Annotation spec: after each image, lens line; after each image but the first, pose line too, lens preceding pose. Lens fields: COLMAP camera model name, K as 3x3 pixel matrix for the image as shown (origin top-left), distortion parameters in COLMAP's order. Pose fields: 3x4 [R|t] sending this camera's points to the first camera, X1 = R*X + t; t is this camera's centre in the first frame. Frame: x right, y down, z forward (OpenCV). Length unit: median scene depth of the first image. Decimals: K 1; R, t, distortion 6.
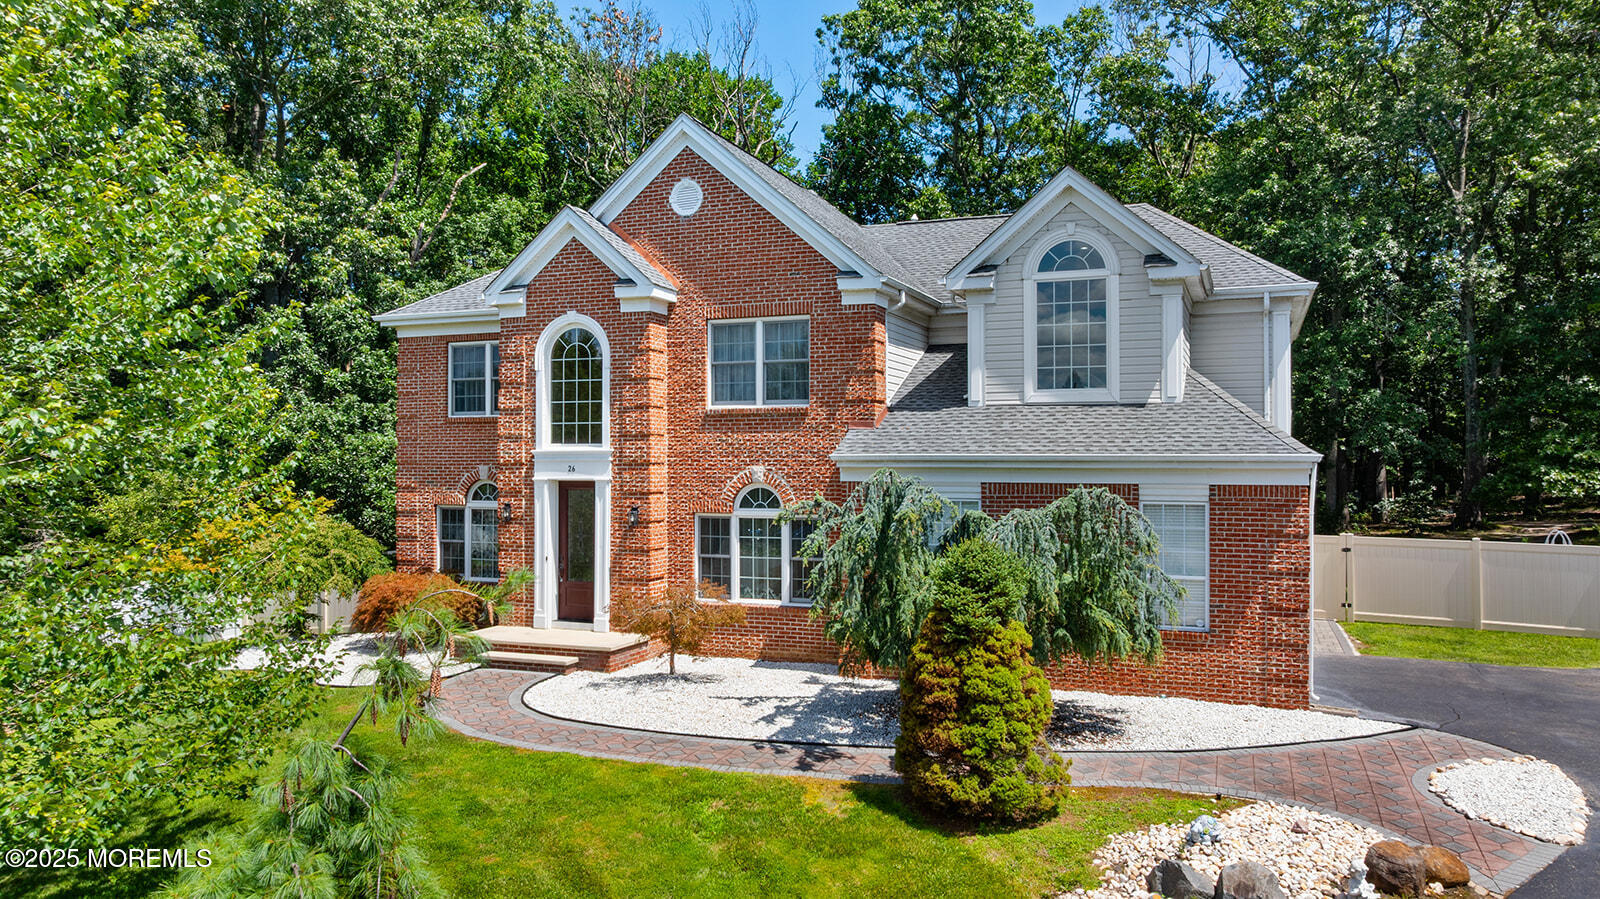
lens RADIAL K [[1122.8, 0, 800.6], [0, 1122.8, 447.9], [0, 0, 1]] dist [-0.014178, 0.006273]
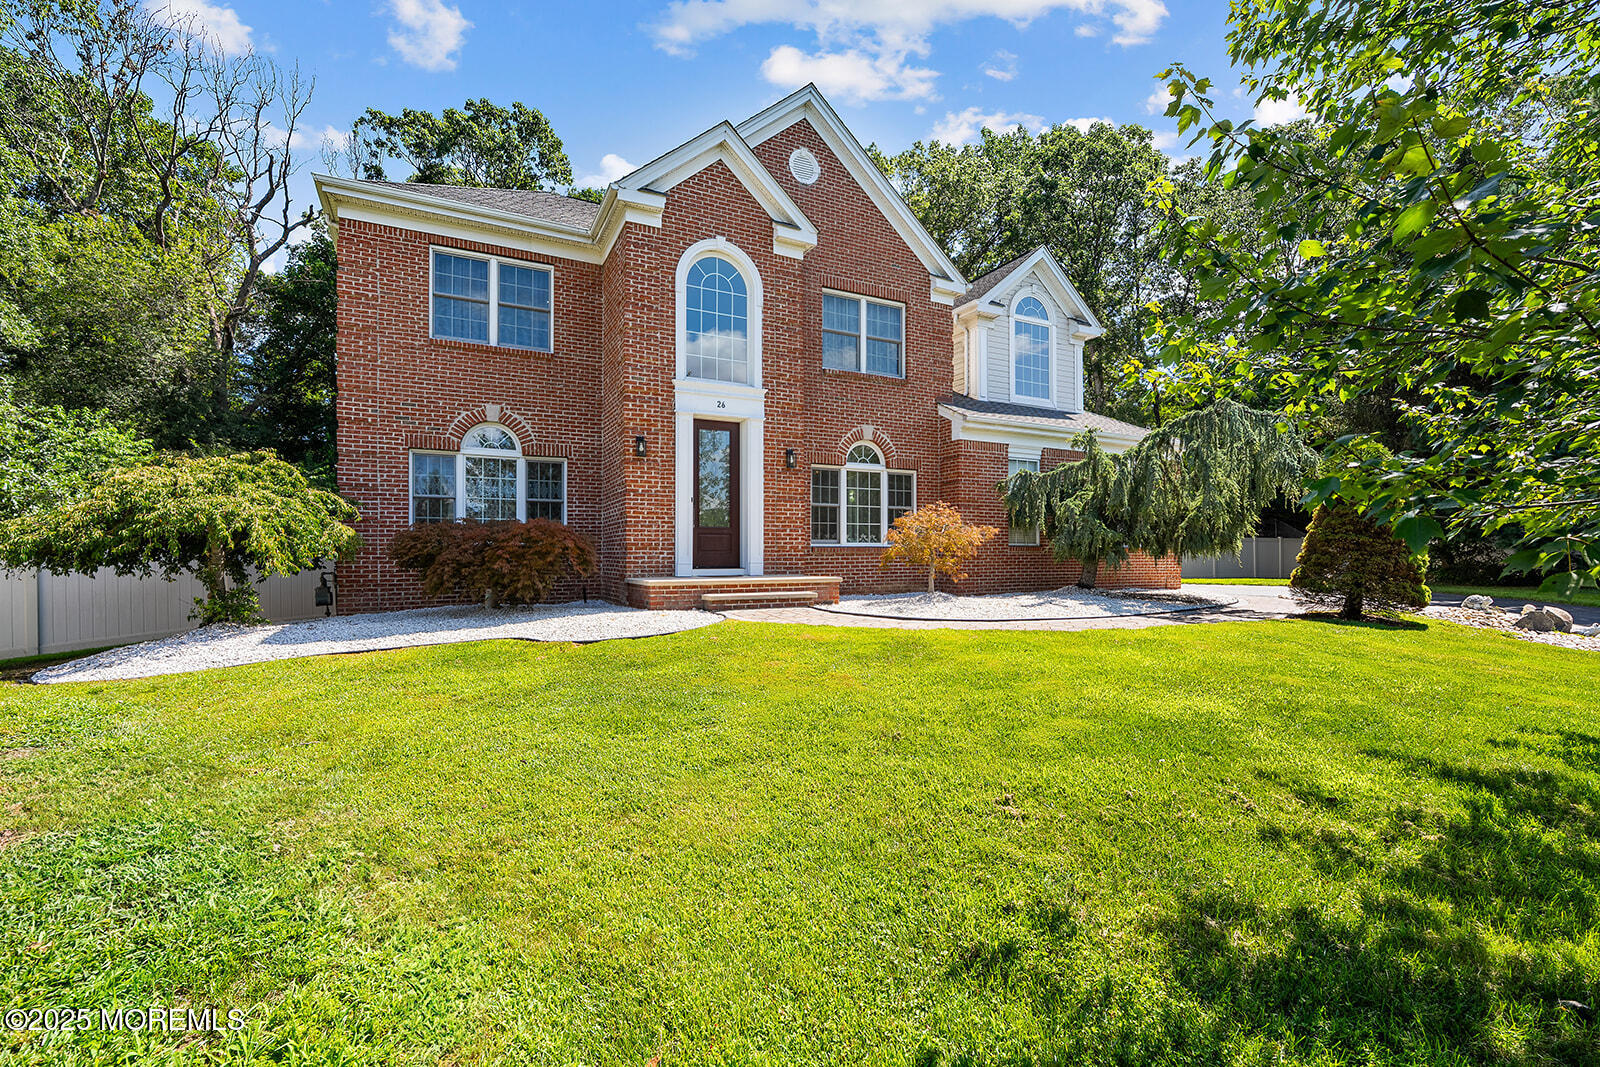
lens RADIAL K [[716.4, 0, 800.9], [0, 716.4, 543.9], [0, 0, 1]] dist [-0.001955, -0.001166]
pose [[0.673217, 0.016749, 0.739256, -0.602950], [-0.014985, 0.999847, -0.009007, 0.140464], [-0.739293, -0.005014, 0.673365, 0.549871]]
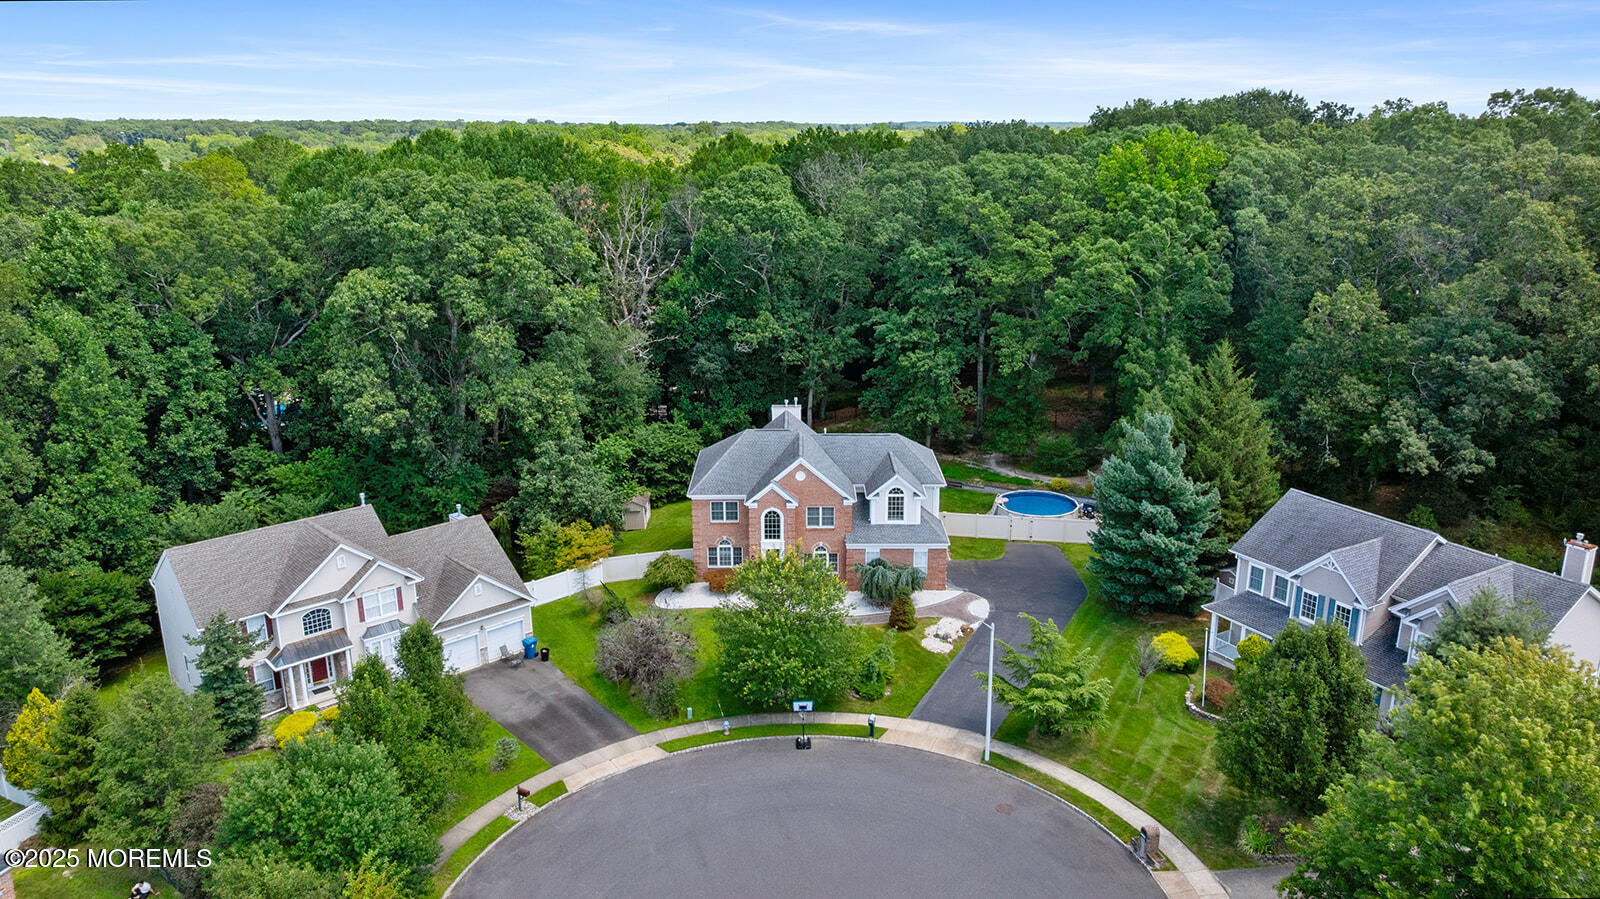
lens RADIAL K [[1122.8, 0, 796.3], [0, 1122.8, 449.3], [0, 0, 1]] dist [-0.014178, 0.006273]
pose [[0.929319, -0.104729, 0.354116, -1.468965], [-0.000716, 0.958429, 0.285331, -1.409508], [-0.369277, -0.265417, 0.890611, -2.387547]]
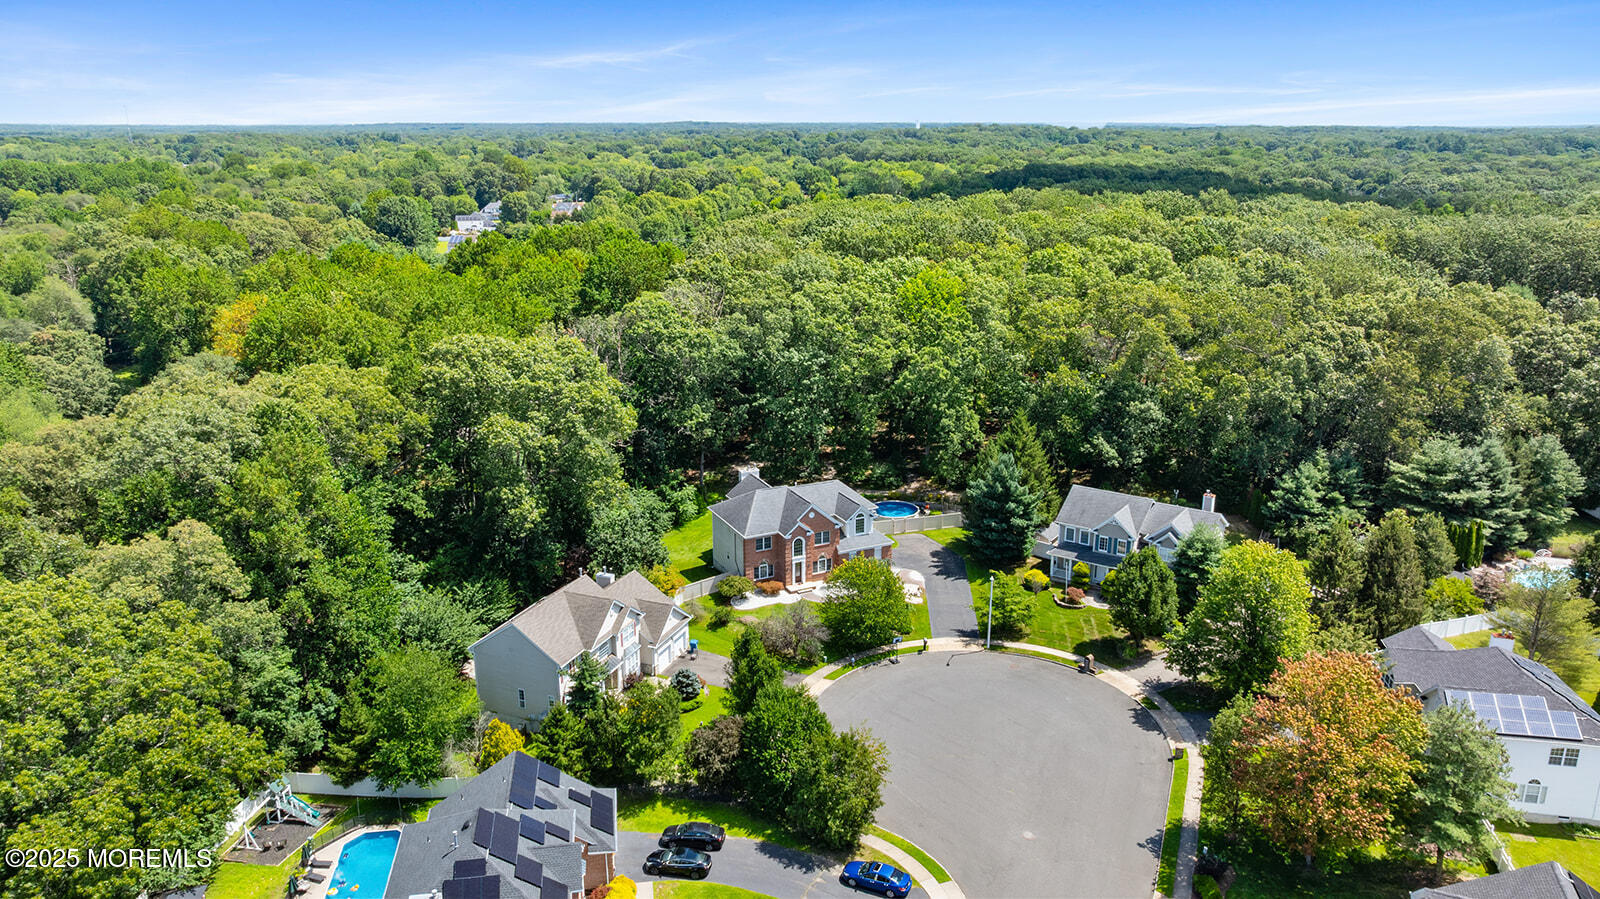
lens RADIAL K [[1122.8, 0, 797.3], [0, 1122.8, 446.1], [0, 0, 1]] dist [-0.014178, 0.006273]
pose [[0.677730, -0.204061, 0.706428, -4.523807], [-0.005113, 0.959390, 0.282038, -2.367424], [-0.735293, -0.194757, 0.649164, -2.941899]]
